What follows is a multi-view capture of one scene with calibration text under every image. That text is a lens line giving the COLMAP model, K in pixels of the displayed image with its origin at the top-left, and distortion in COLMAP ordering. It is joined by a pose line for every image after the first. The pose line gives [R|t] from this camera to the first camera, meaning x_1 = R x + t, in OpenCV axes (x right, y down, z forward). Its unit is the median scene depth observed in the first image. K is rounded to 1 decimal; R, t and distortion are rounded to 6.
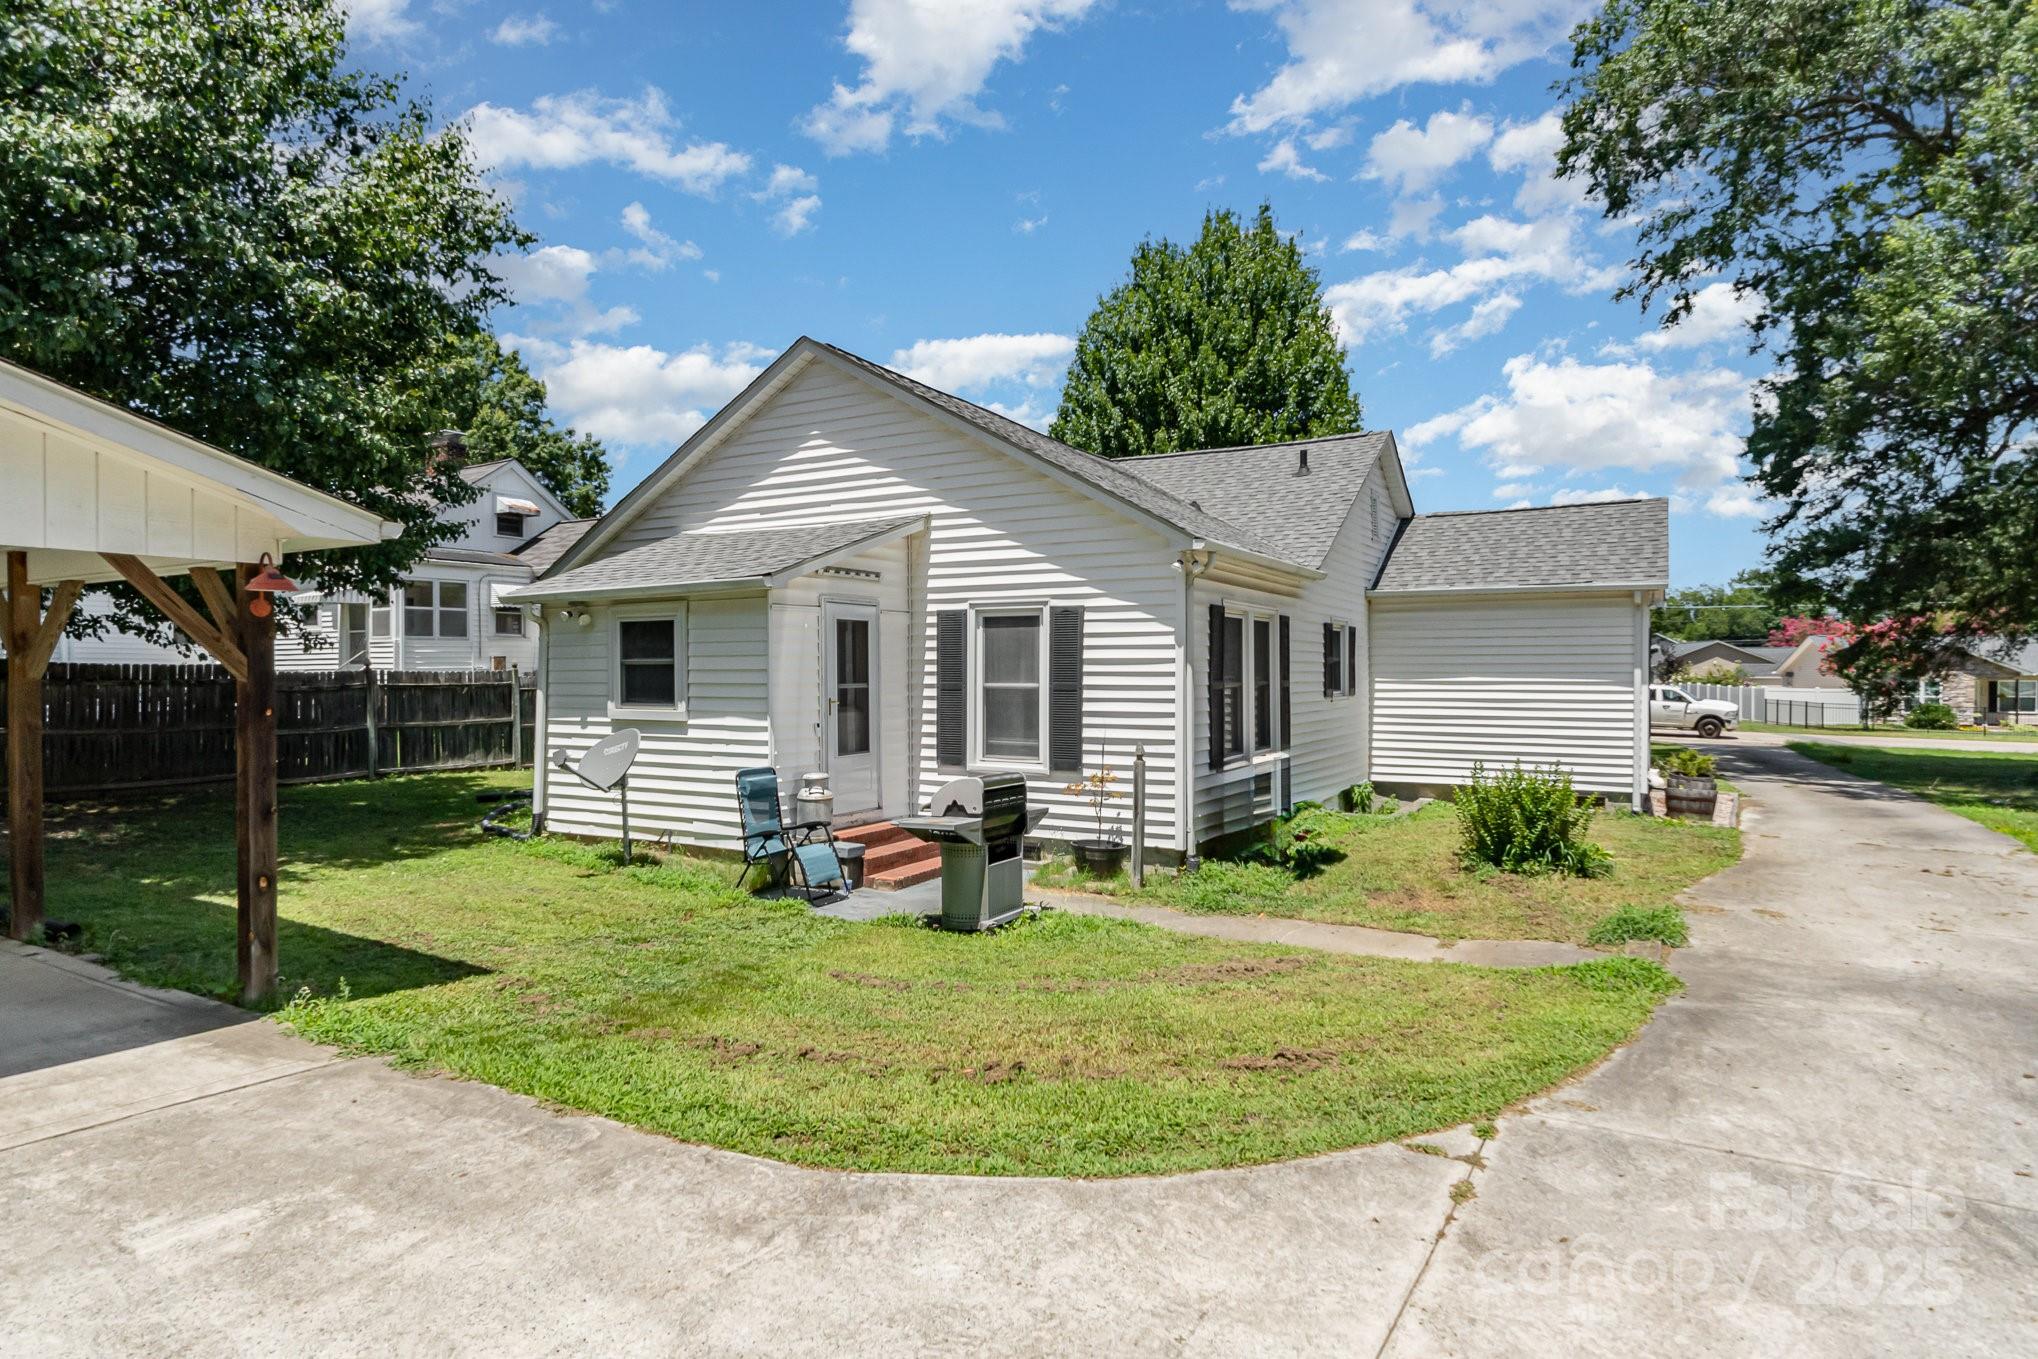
lens RADIAL K [[1110.6, 0, 1036.8], [0, 1110.6, 685.4], [0, 0, 1]] dist [-0.013593, -0.000026]
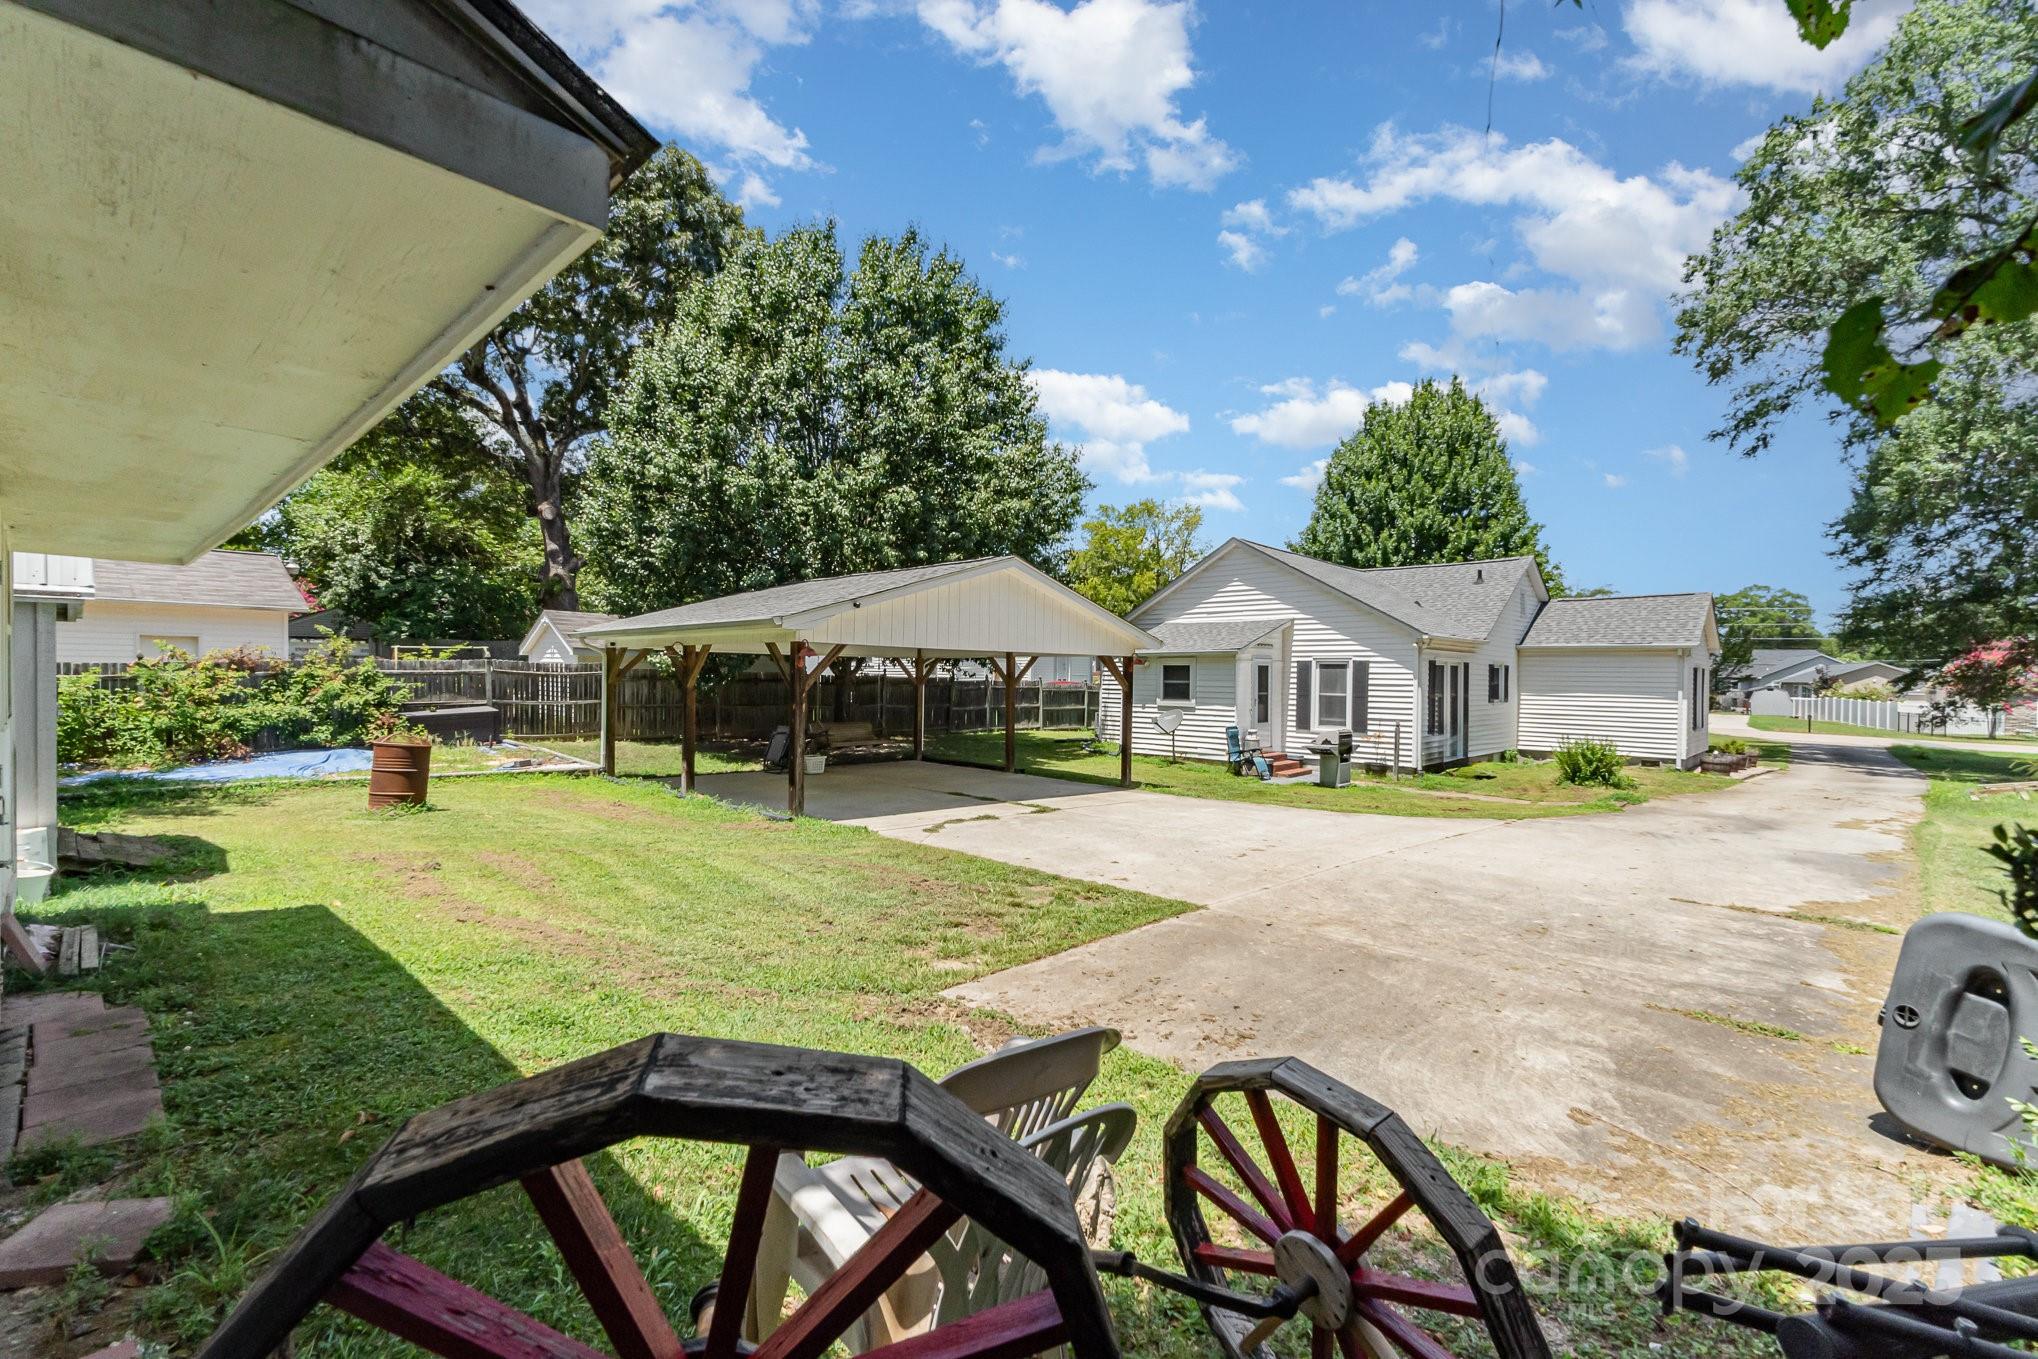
lens RADIAL K [[865.3, 0, 1034.7], [0, 865.3, 670.3], [0, 0, 1]] dist [0.002631, 0.000356]
pose [[0.969027, 0.012694, -0.246628, -0.169275], [-0.017062, 0.999733, -0.015582, -0.011477], [0.246364, 0.019307, 0.968985, -0.813919]]
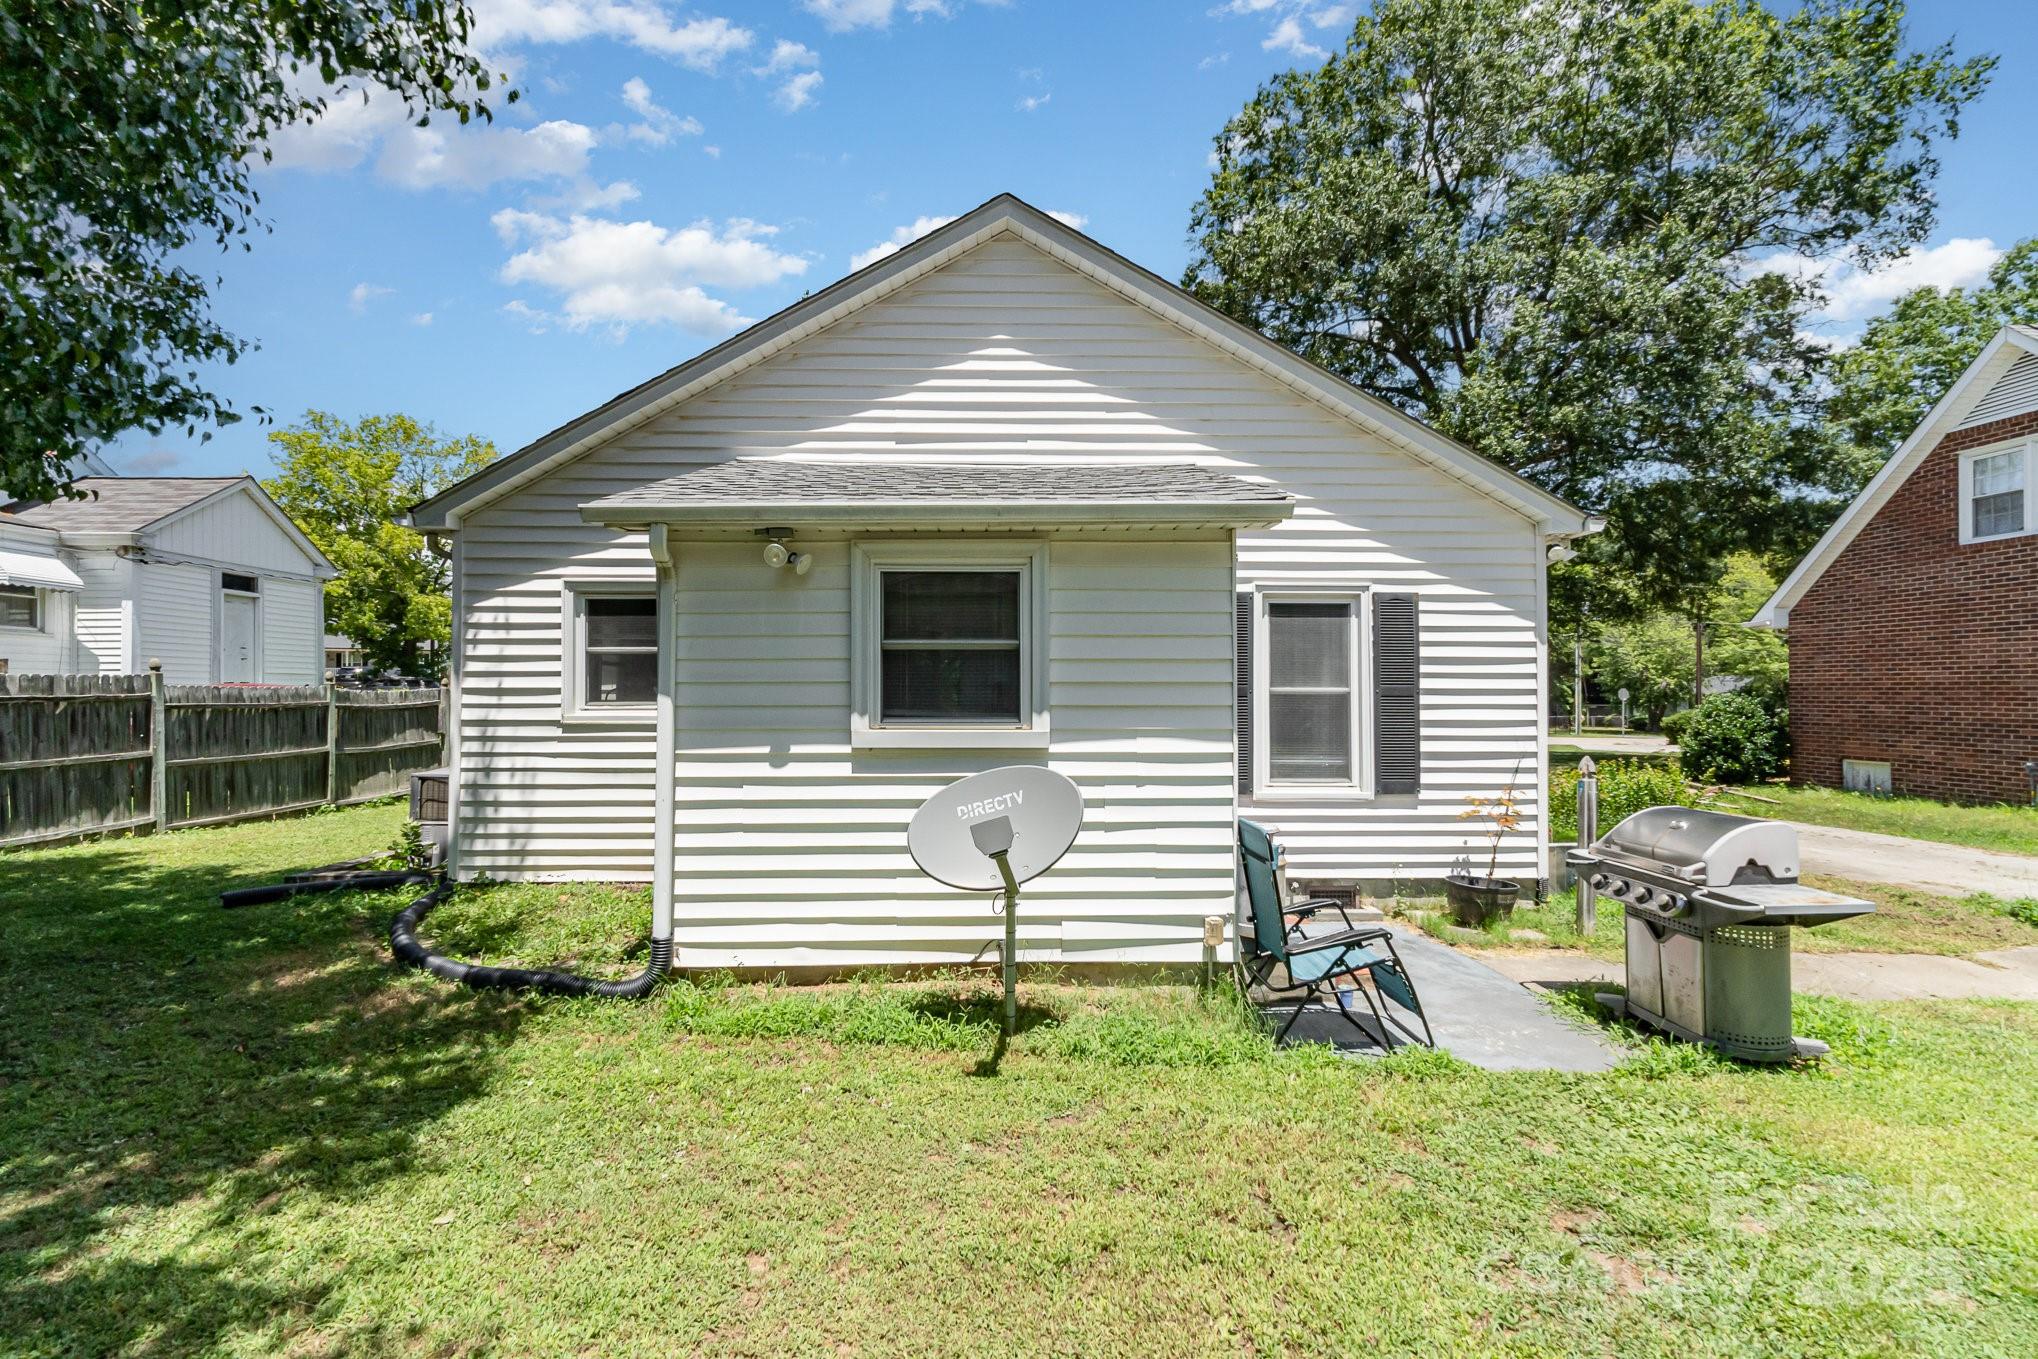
lens RADIAL K [[859.2, 0, 1029.5], [0, 859.2, 679.4], [0, 0, 1]] dist [0.001604, 0.000175]
pose [[0.859058, 0.008995, 0.511799, -0.491484], [0.004982, 0.999651, -0.025932, 0.007222], [-0.511854, 0.024827, 0.858714, 0.549259]]
